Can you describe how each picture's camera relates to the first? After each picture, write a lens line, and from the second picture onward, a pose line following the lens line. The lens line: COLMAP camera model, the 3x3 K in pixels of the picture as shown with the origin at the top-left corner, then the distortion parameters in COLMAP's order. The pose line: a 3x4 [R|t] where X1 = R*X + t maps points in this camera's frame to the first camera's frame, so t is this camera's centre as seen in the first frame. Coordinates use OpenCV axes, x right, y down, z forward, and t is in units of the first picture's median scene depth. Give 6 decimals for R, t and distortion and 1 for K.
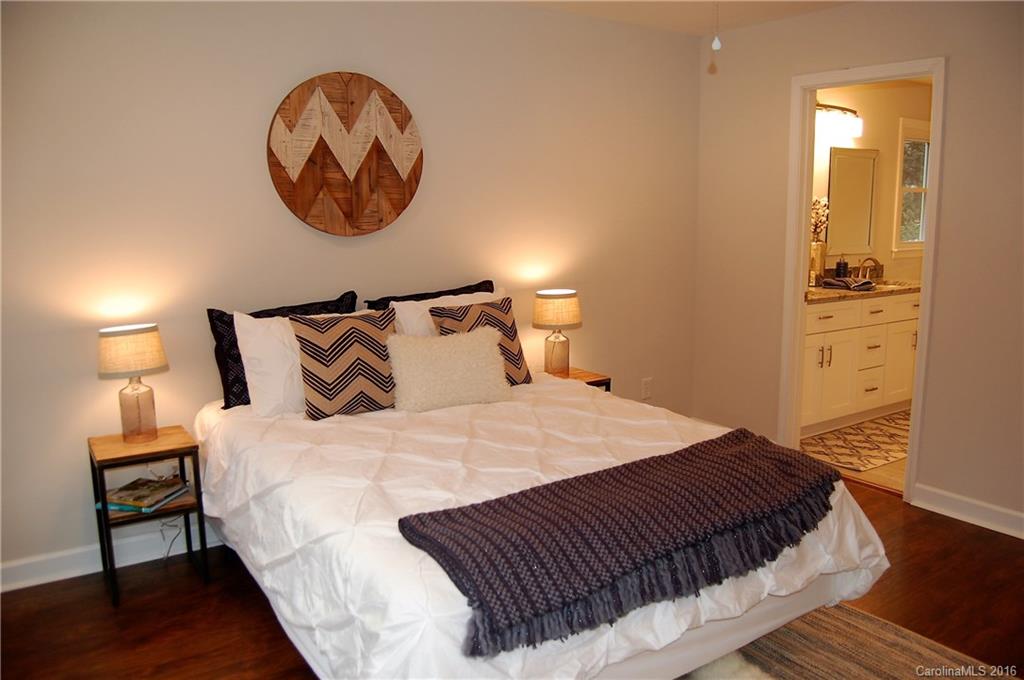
lens RADIAL K [[823.2, 0, 512.0], [0, 823.2, 340.0], [0, 0, 1]] dist [-0.084395, -0.002145]
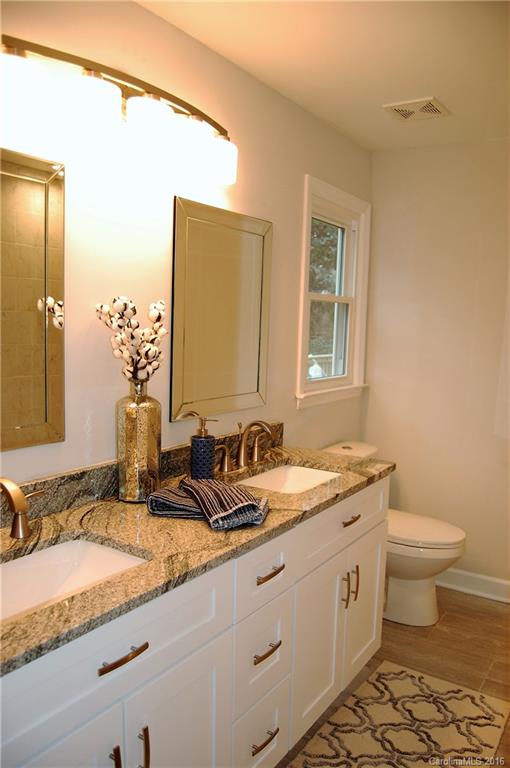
lens RADIAL K [[617.4, 0, 255.0], [0, 617.4, 384.0], [0, 0, 1]] dist [-0.084395, -0.002145]
pose [[0.925189, -0.006435, 0.379452, 0.301145], [0.026904, 0.998453, -0.048667, -0.110023], [-0.378552, 0.055235, 0.923931, 0.656973]]
